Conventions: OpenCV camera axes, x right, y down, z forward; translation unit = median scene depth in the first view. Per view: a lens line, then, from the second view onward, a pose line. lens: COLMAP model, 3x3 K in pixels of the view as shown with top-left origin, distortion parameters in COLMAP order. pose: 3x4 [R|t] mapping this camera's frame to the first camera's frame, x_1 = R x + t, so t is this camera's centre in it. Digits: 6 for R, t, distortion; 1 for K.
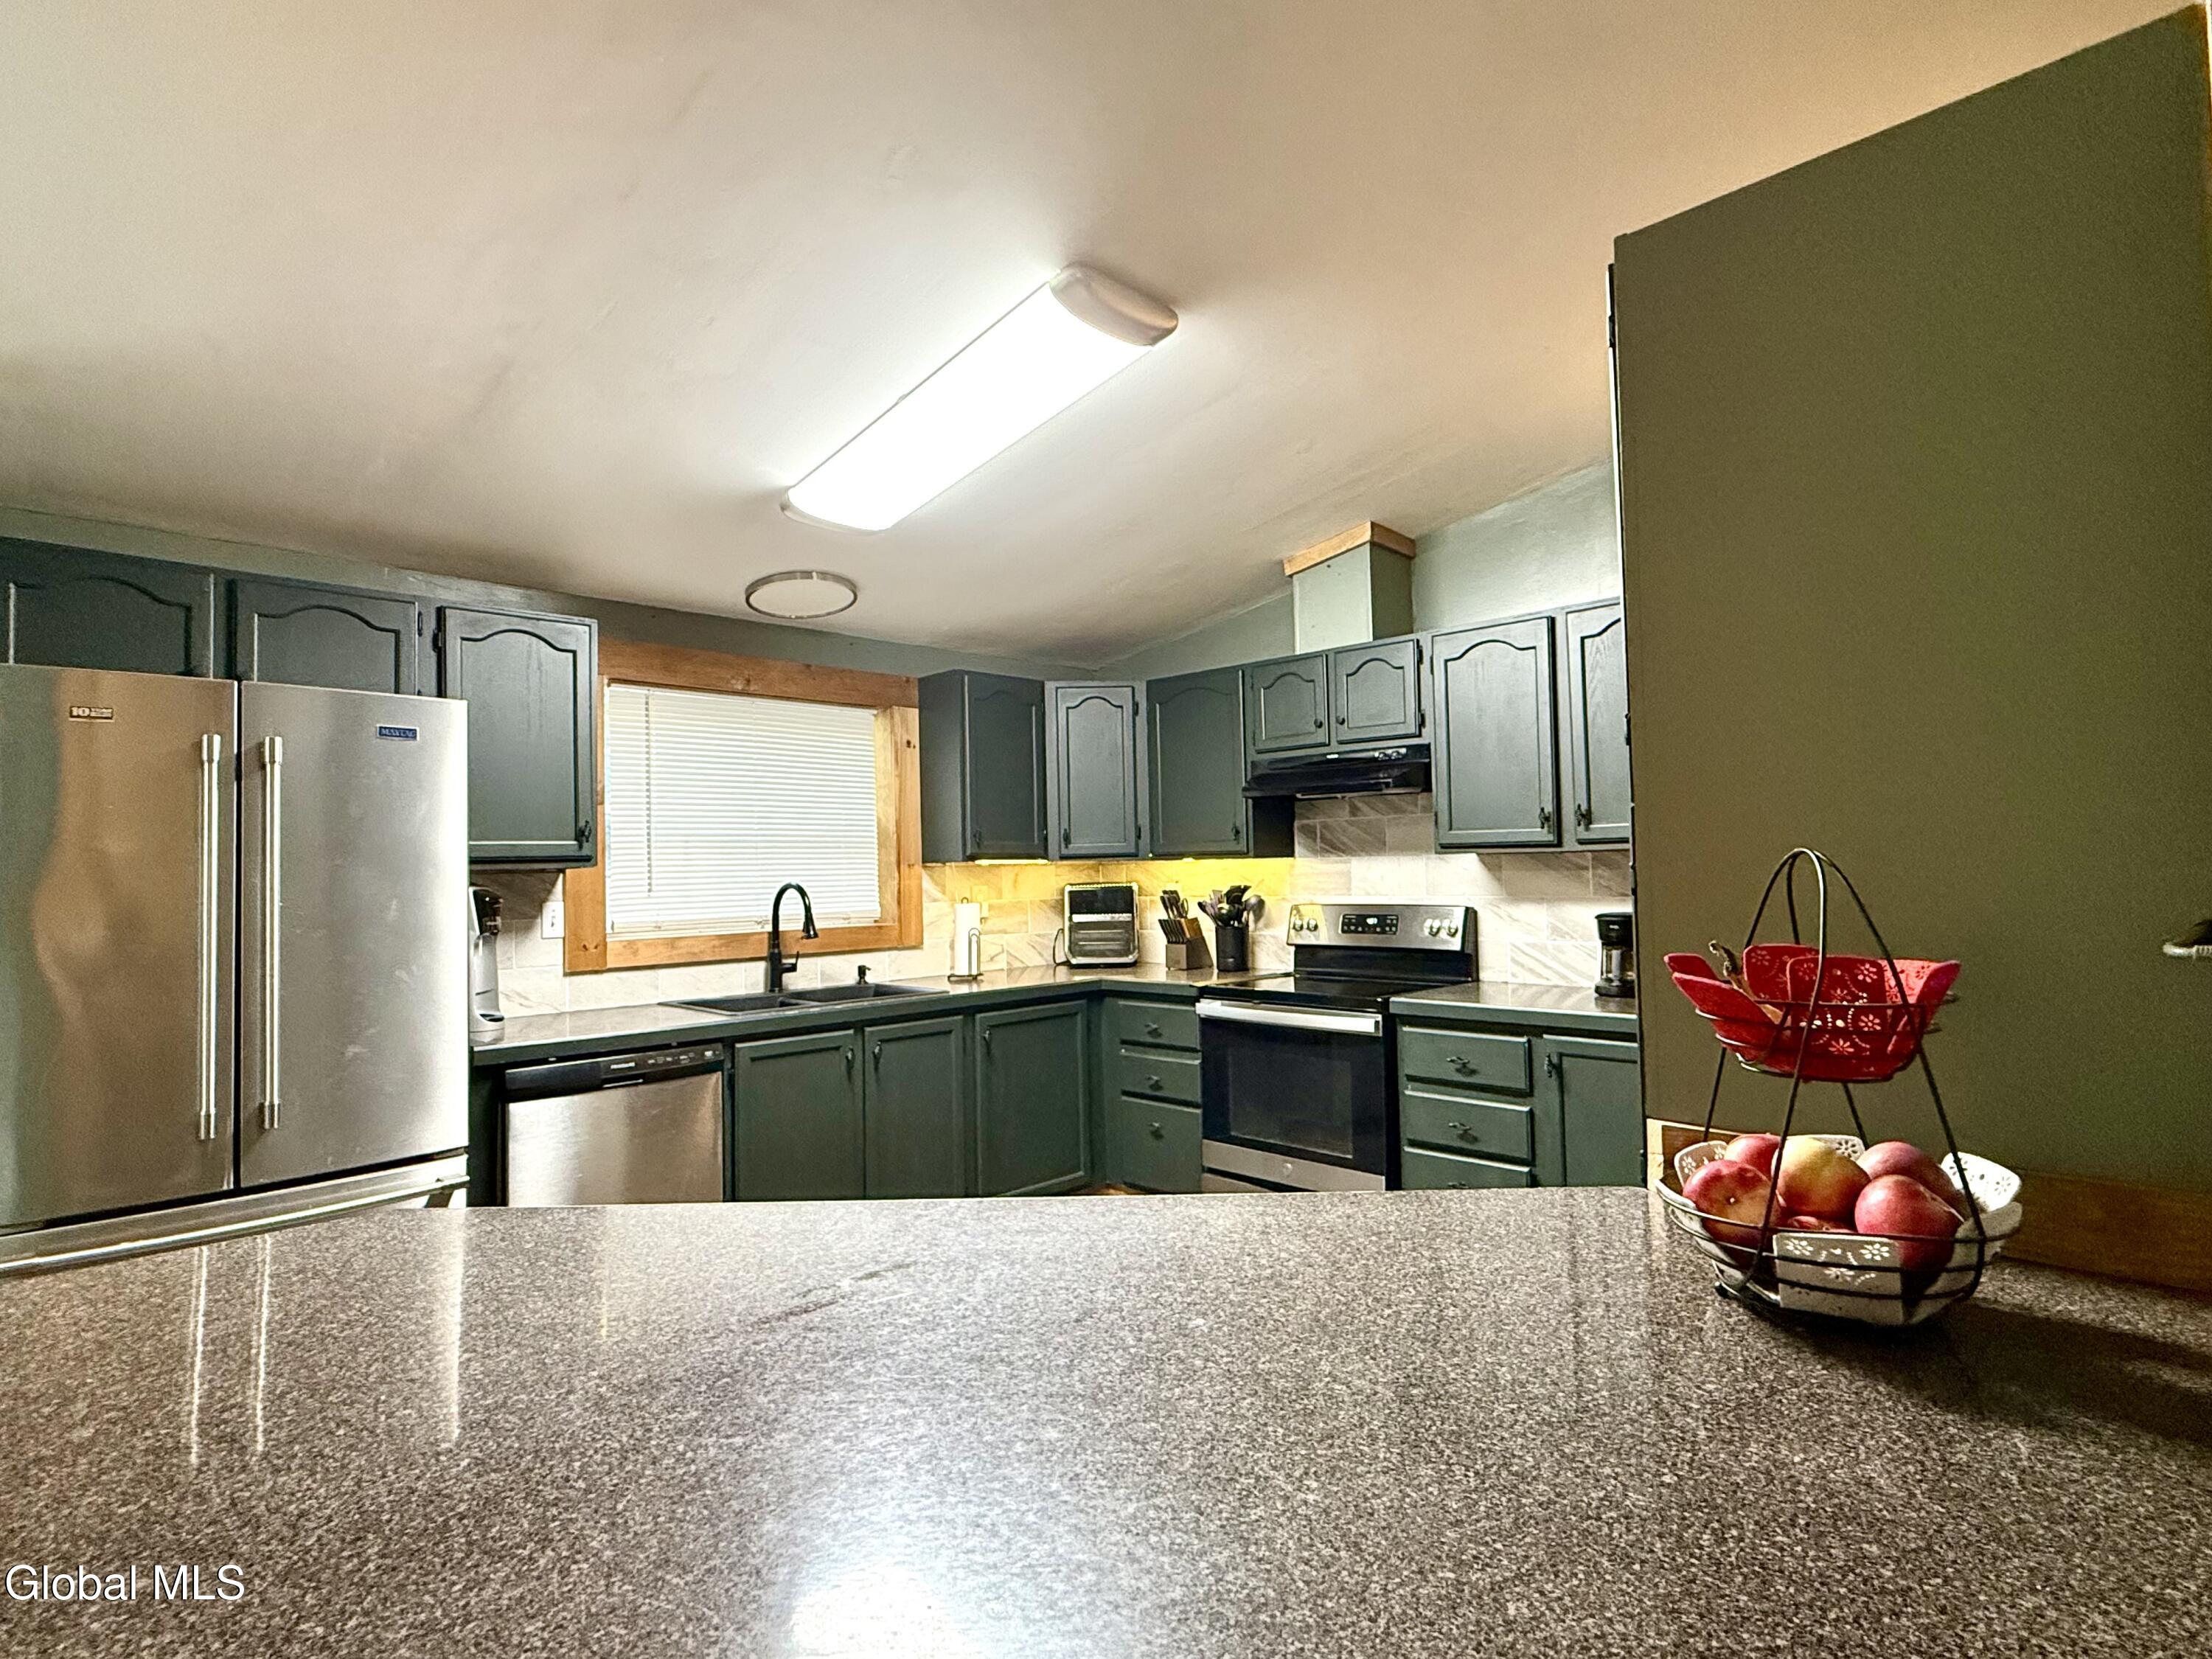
lens RADIAL K [[1104.5, 0, 1106.0], [0, 1104.5, 829.5], [0, 0, 1]] dist [-0.005427, -0.000407]
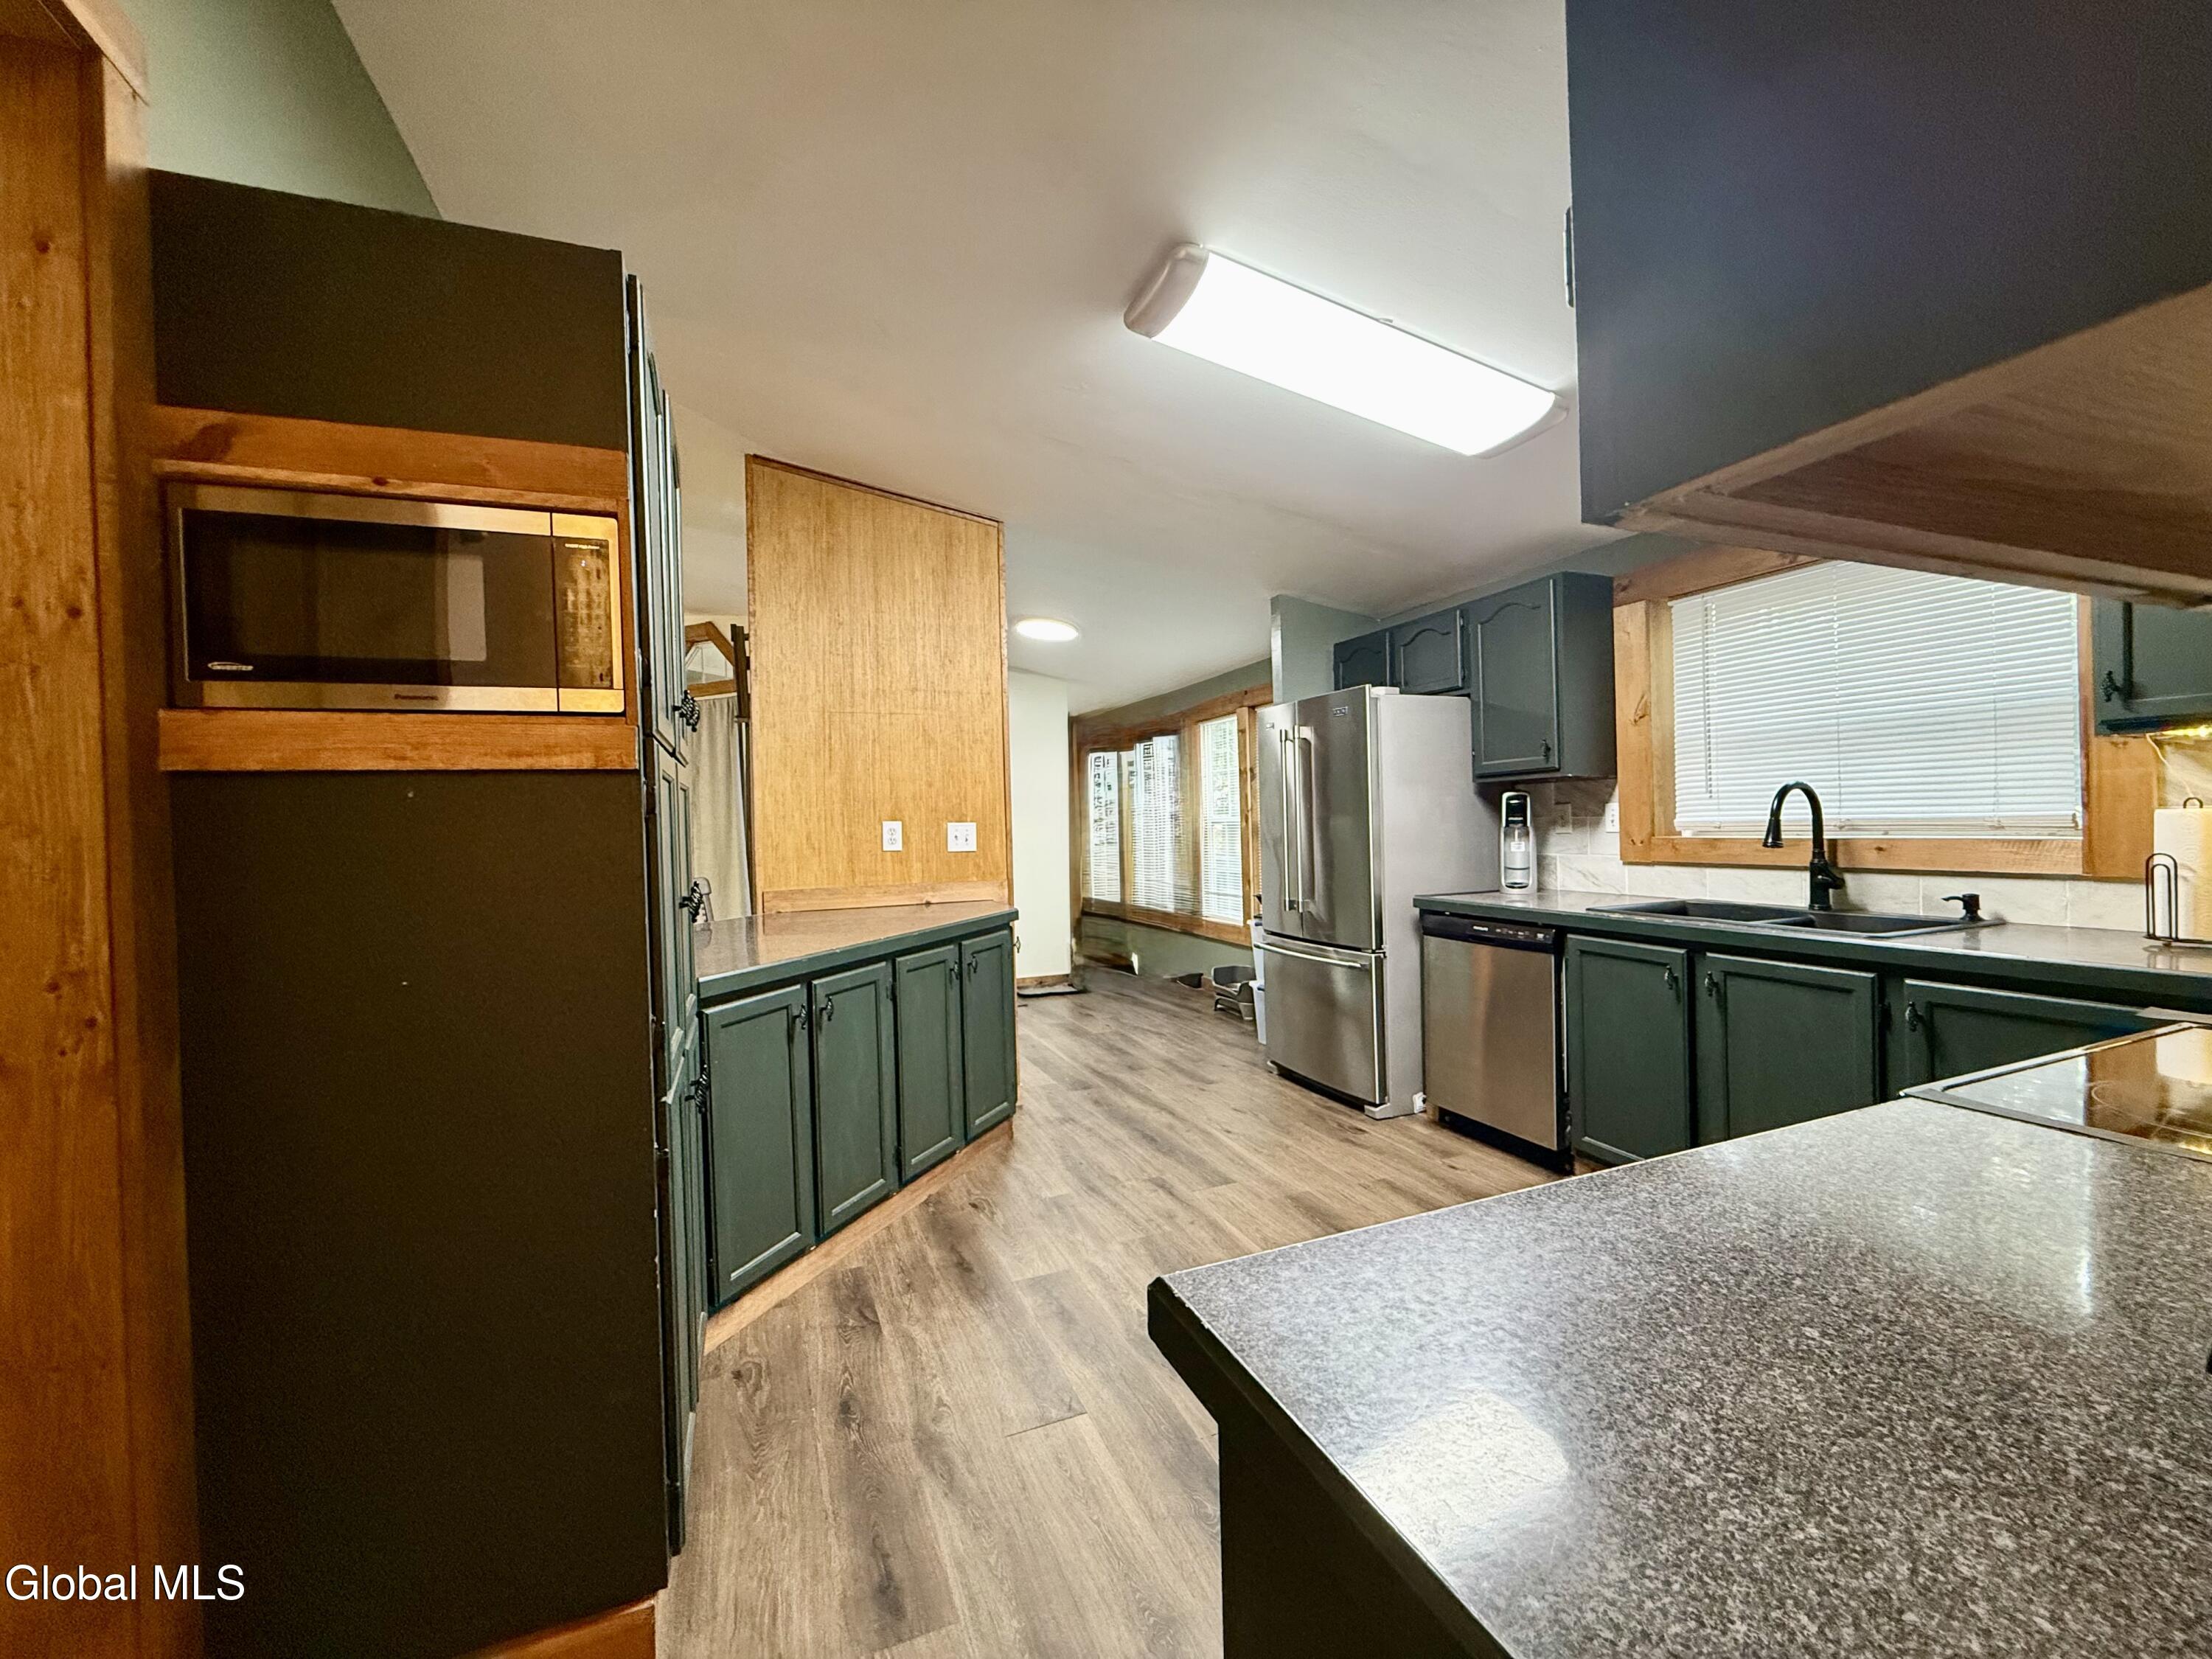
lens RADIAL K [[885.8, 0, 1106.0], [0, 885.8, 829.5], [0, 0, 1]] dist [-0.009181, -0.000154]
pose [[-0.403195, 0.041672, -0.914165, 0.551359], [0.074844, 0.997118, 0.012443, 0.036303], [0.912048, -0.063403, -0.405151, 0.787234]]
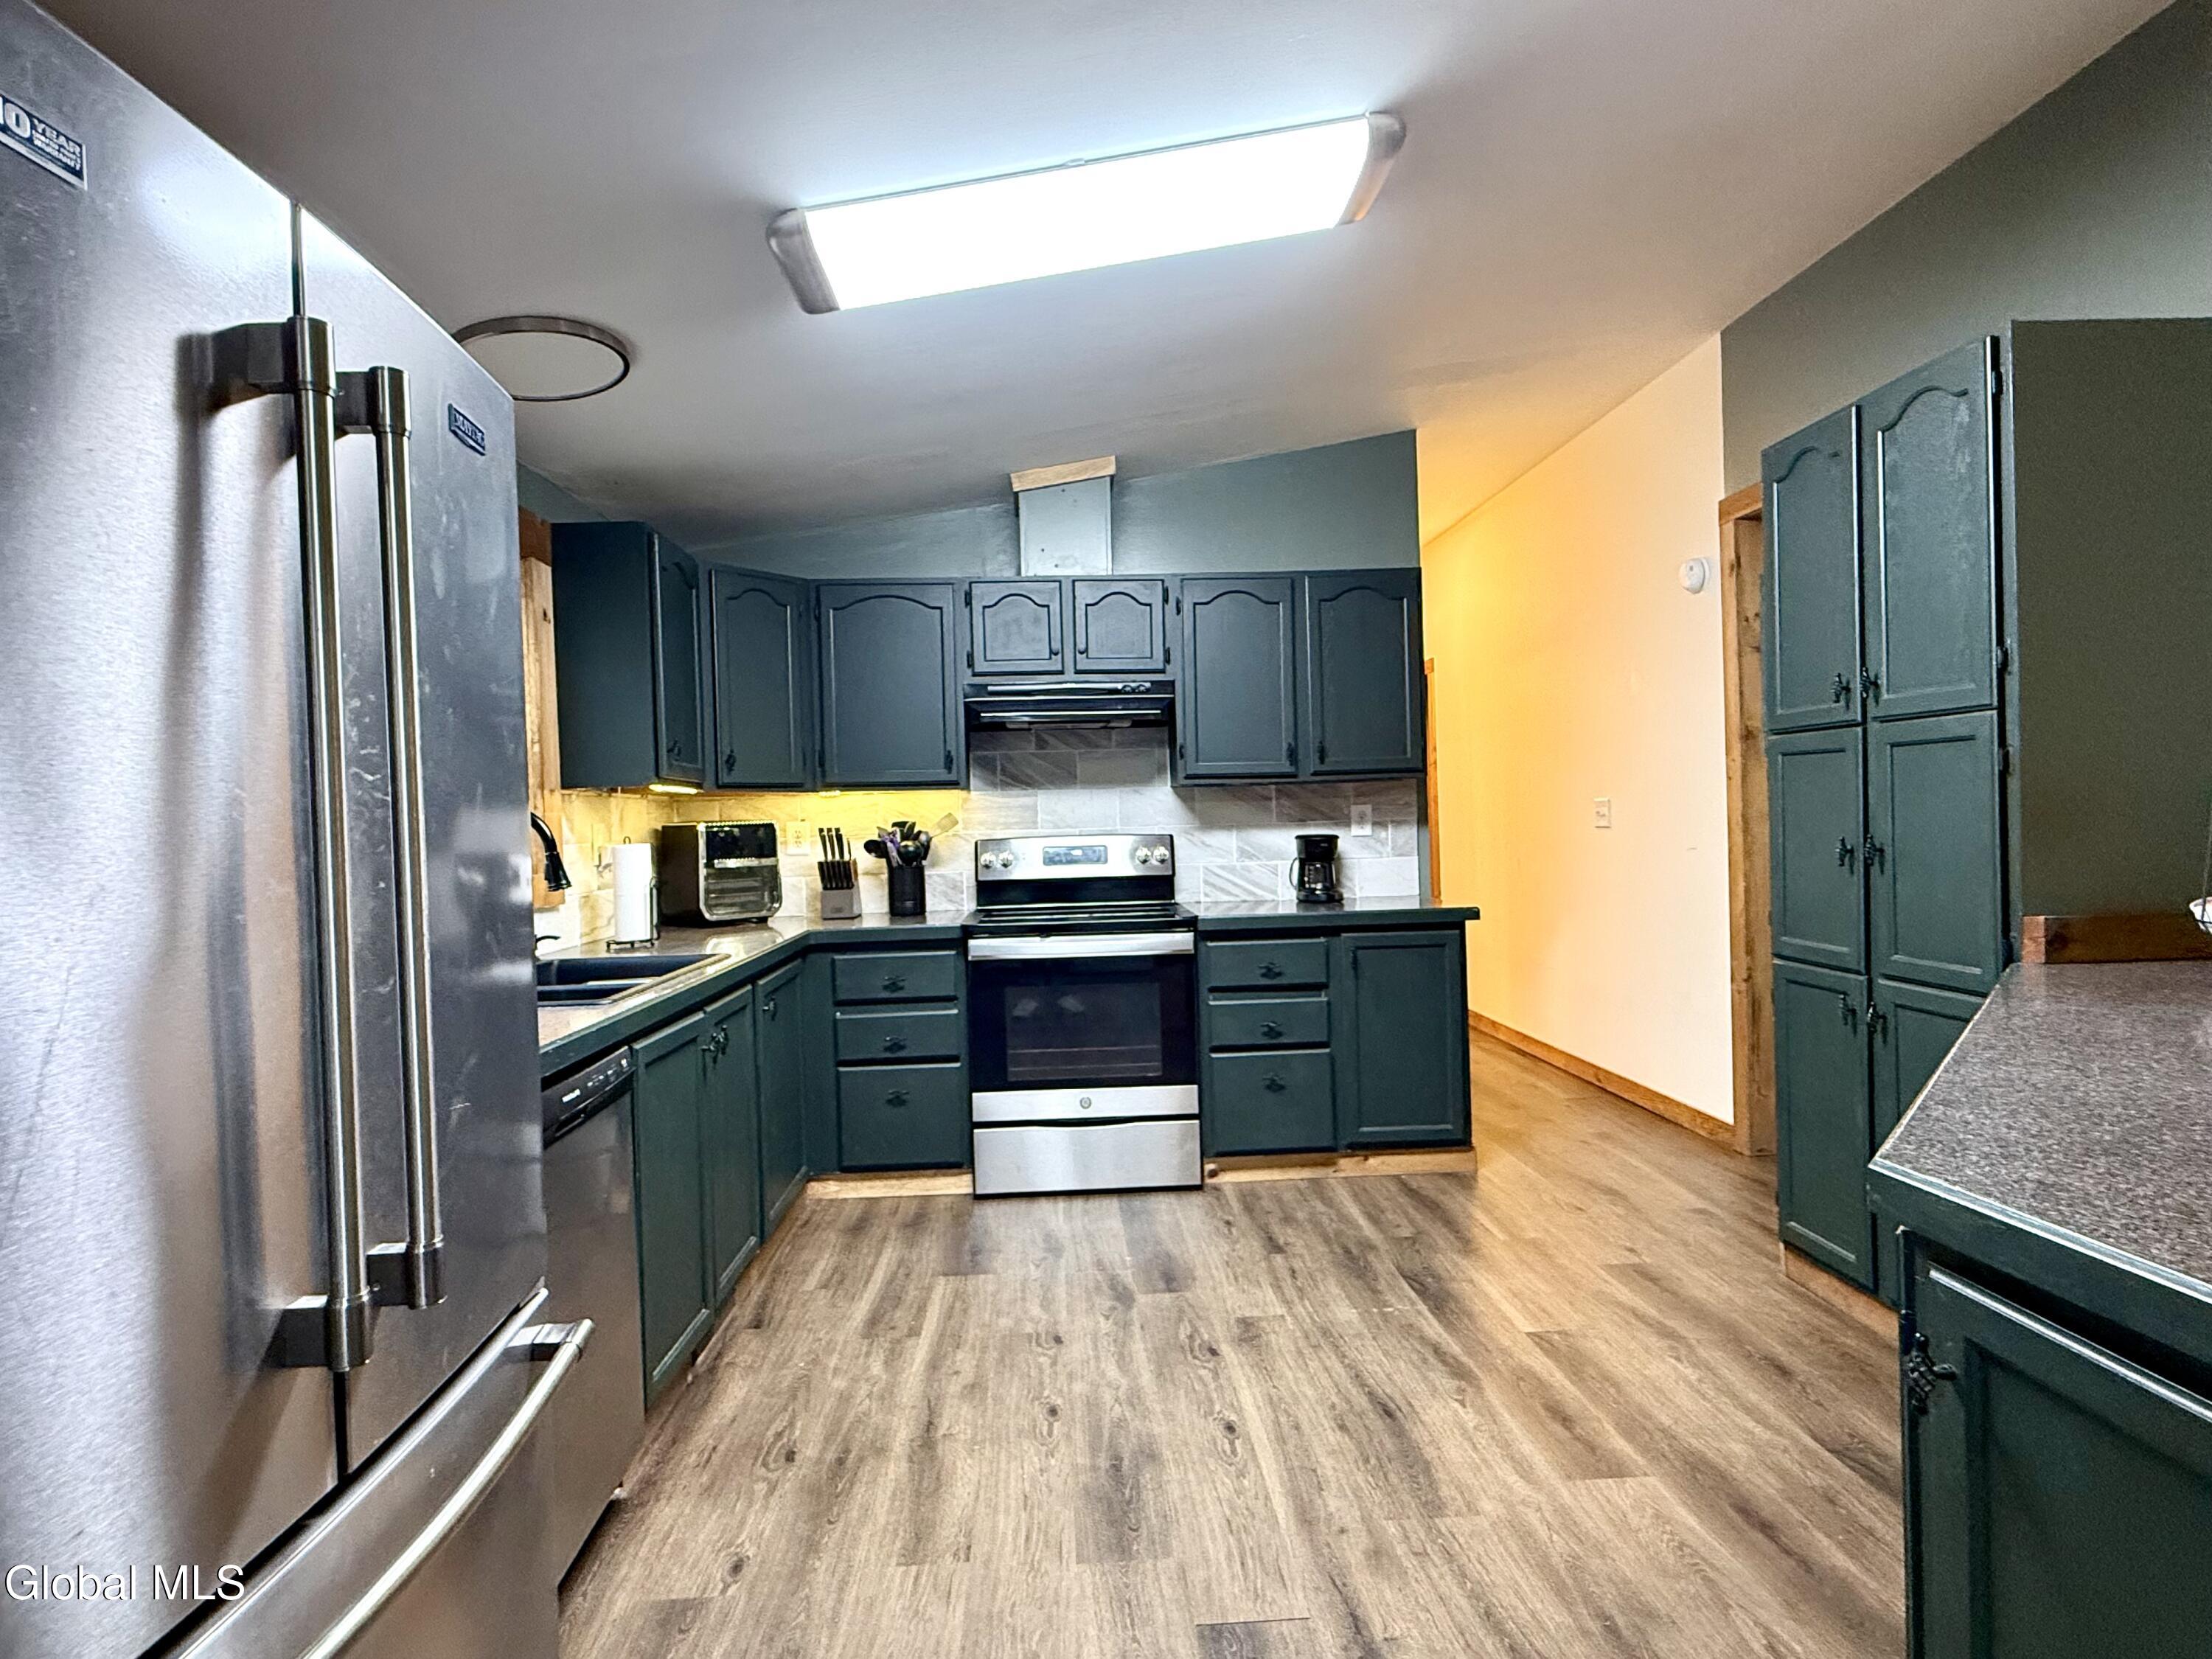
lens RADIAL K [[1104.5, 0, 1106.0], [0, 1104.5, 829.5], [0, 0, 1]] dist [-0.005427, -0.000407]
pose [[0.687109, -0.005985, 0.726529, -0.509563], [-0.013444, 0.999690, 0.020950, 0.043293], [-0.726430, -0.024162, 0.686816, 0.303311]]
